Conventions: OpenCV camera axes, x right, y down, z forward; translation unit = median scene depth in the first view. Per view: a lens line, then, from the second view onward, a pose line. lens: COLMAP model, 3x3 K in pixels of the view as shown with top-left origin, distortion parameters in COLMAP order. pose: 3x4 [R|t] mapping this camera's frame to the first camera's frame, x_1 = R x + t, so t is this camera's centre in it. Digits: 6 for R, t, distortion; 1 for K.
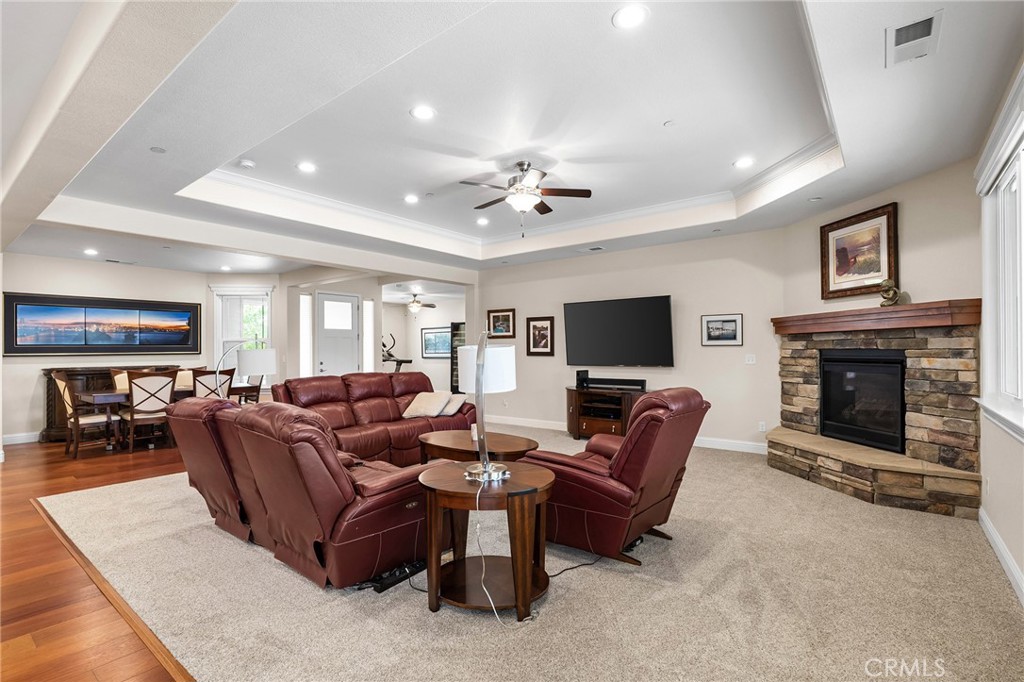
lens RADIAL K [[478.9, 0, 512.6], [0, 478.9, 345.6], [0, 0, 1]] dist [-0.000318, -0.000078]
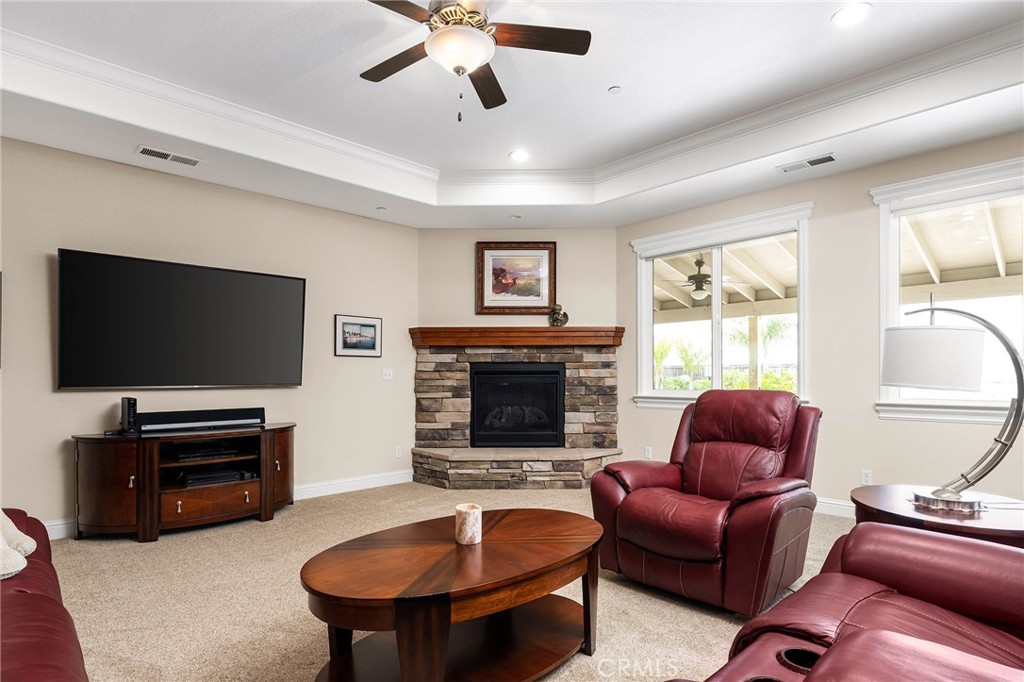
lens RADIAL K [[535.2, 0, 511.4], [0, 535.2, 374.8], [0, 0, 1]] dist [-0.001668, -0.000042]
pose [[0.137146, 0.007924, 0.990519, -0.461575], [-0.007614, 0.999947, -0.006945, 0.040328], [-0.990522, -0.006590, 0.137199, 0.753297]]
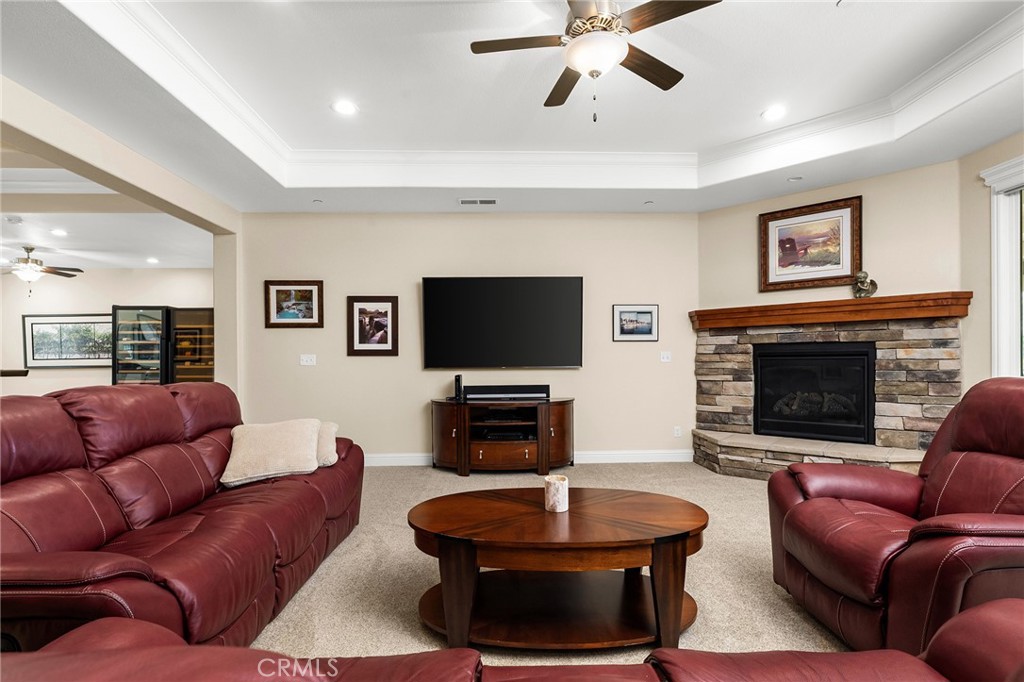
lens RADIAL K [[500.1, 0, 513.9], [0, 500.1, 360.6], [0, 0, 1]] dist [-0.002217, -0.000139]
pose [[0.765098, -0.000134, 0.643913, -0.360049], [-0.003354, 0.999986, 0.004193, 0.037696], [-0.643905, -0.005368, 0.765087, 0.542230]]
